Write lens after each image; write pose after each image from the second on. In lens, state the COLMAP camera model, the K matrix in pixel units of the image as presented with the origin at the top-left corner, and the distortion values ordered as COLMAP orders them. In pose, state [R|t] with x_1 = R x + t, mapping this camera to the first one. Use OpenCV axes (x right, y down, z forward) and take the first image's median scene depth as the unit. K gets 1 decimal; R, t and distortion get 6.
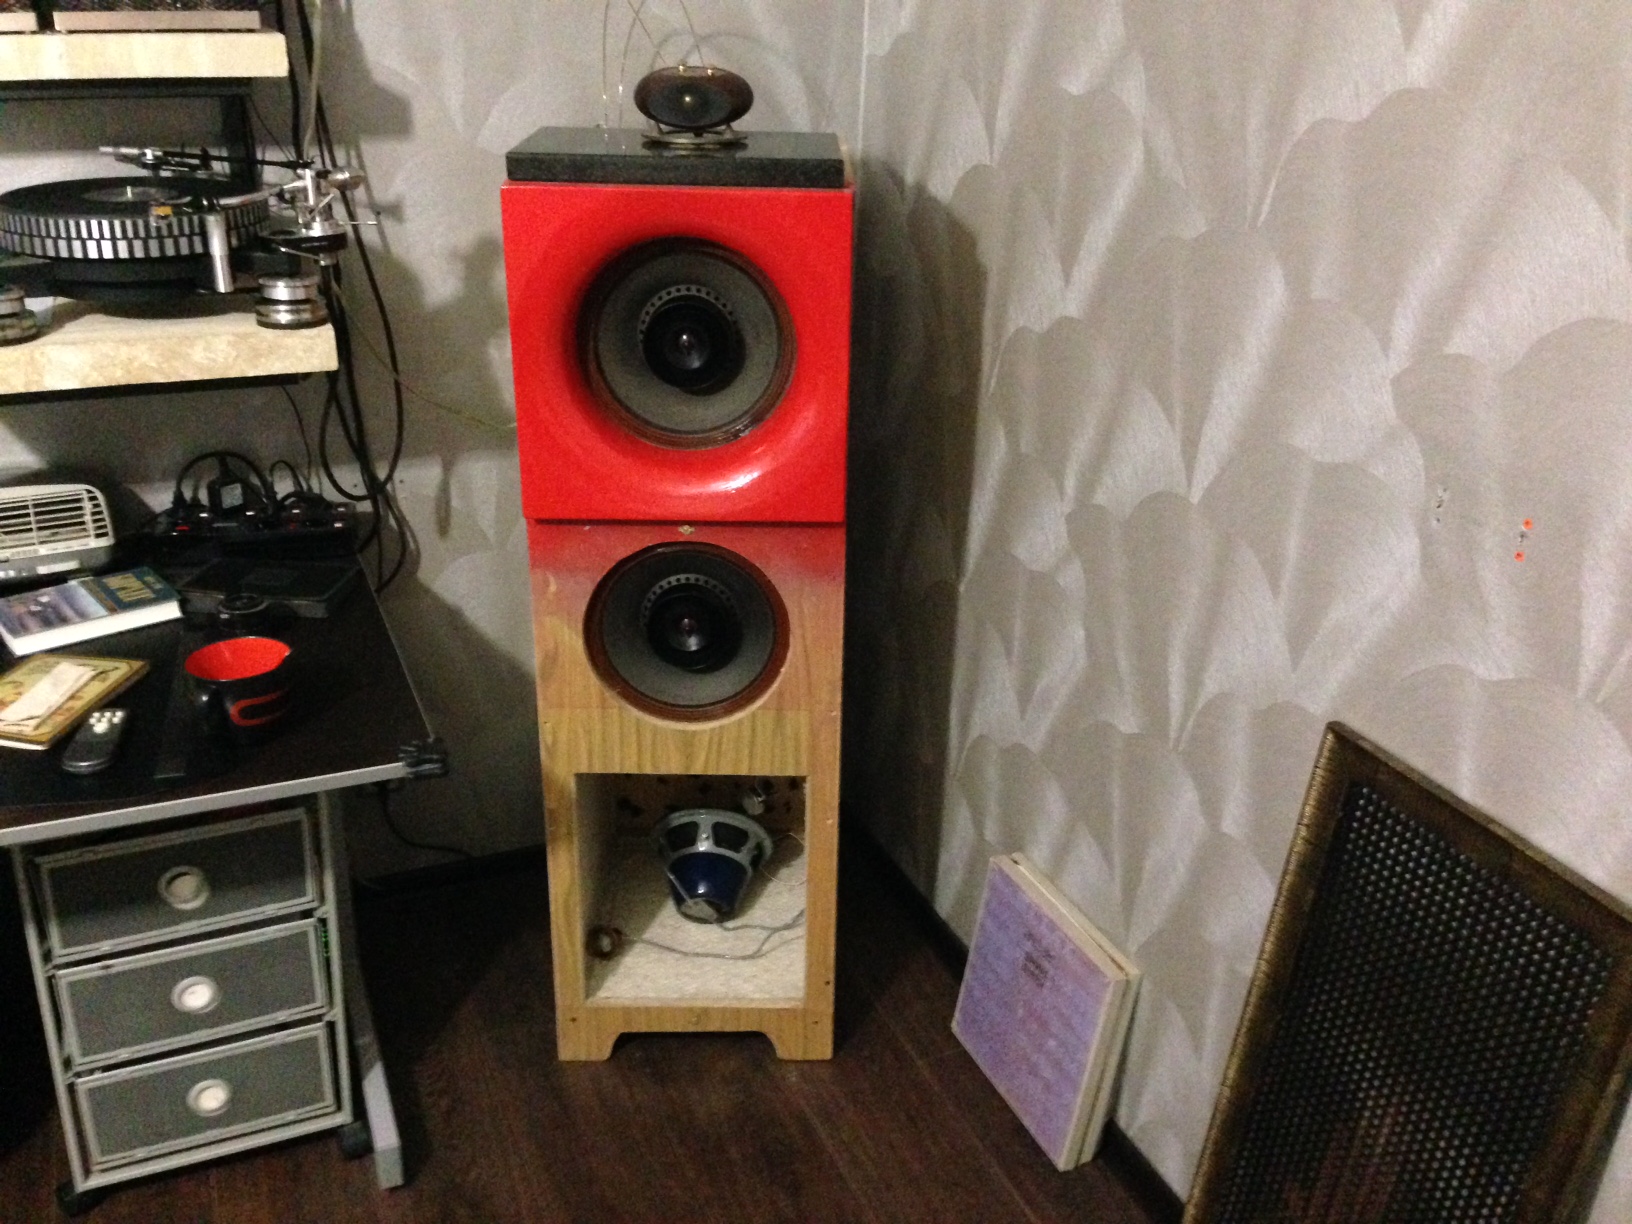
lens RADIAL K [[1483.8, 0, 816.0], [0, 1483.8, 612.0], [0, 0, 1]] dist [0.067539, -0.135963]
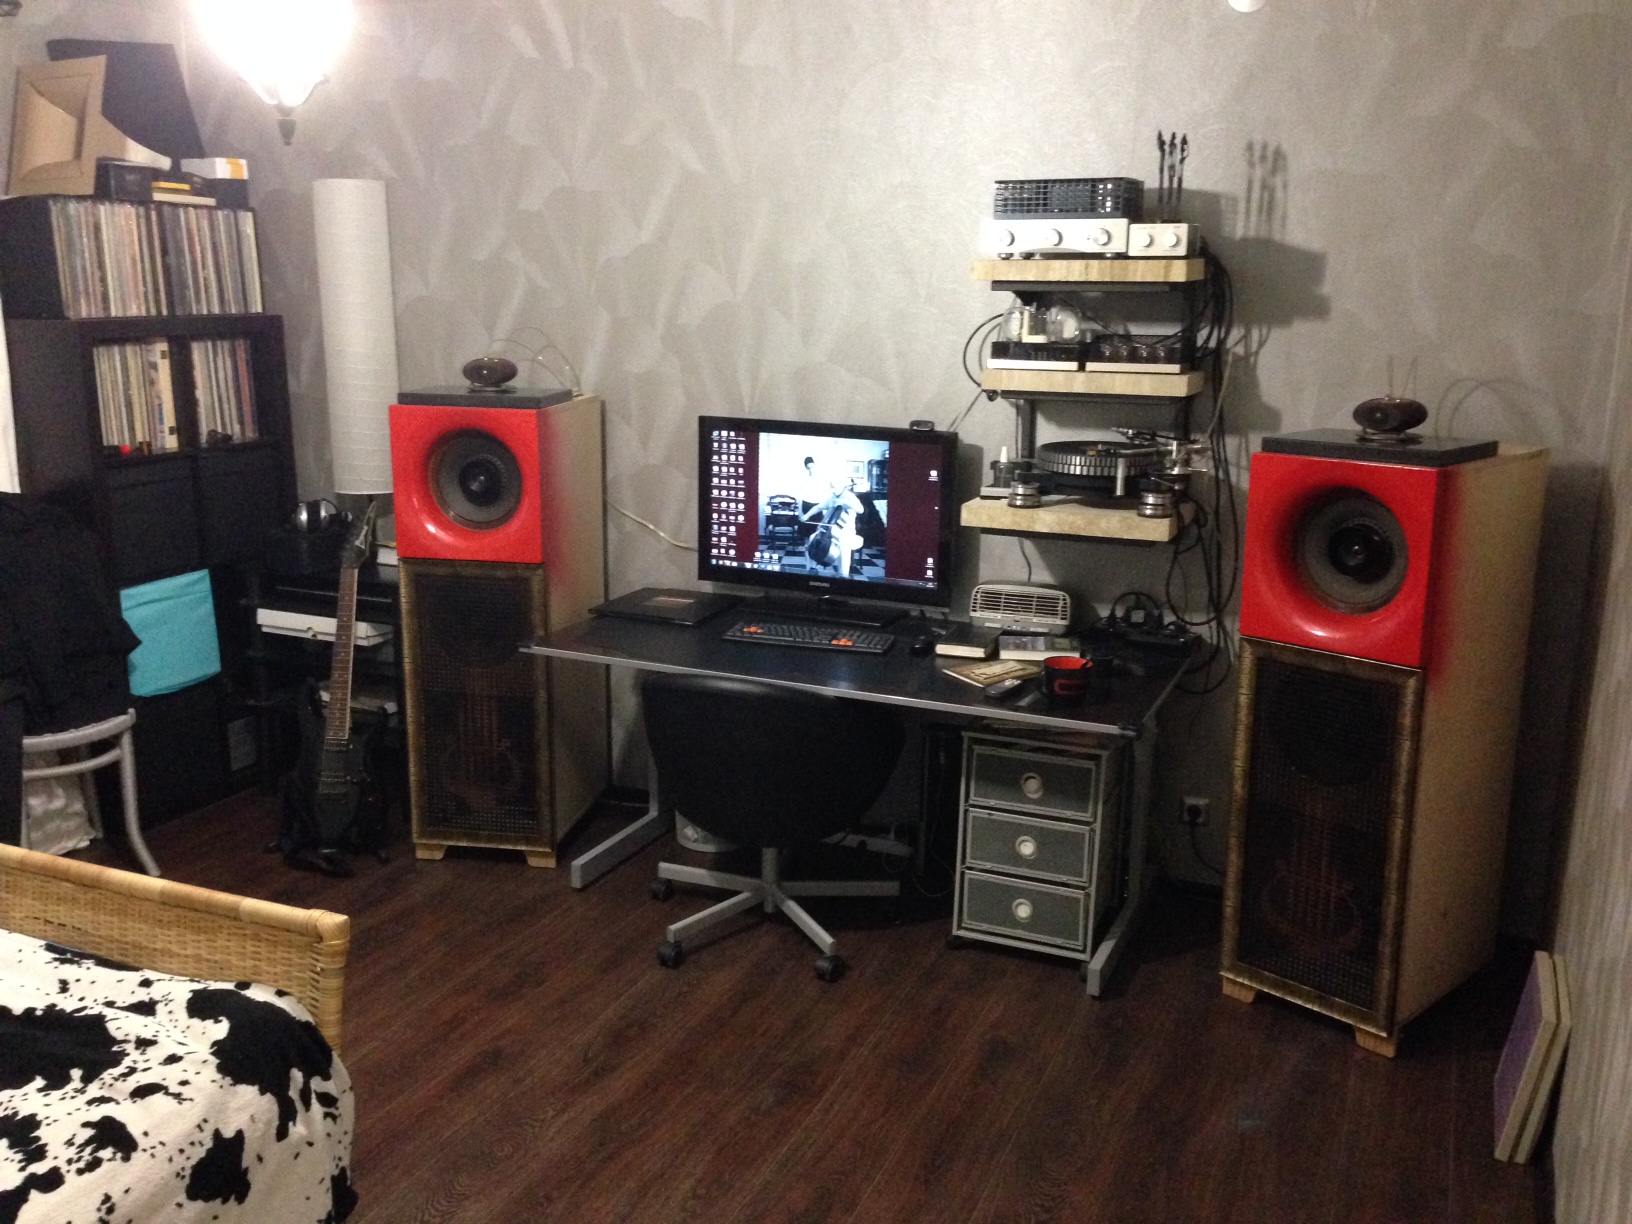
lens RADIAL K [[1483.8, 0, 816.0], [0, 1483.8, 612.0], [0, 0, 1]] dist [0.067539, -0.135963]
pose [[0.678497, 0.140642, -0.721014, 0.724542], [-0.285376, 0.954876, -0.082288, 0.199333], [0.676906, 0.261593, 0.688017, -0.565320]]
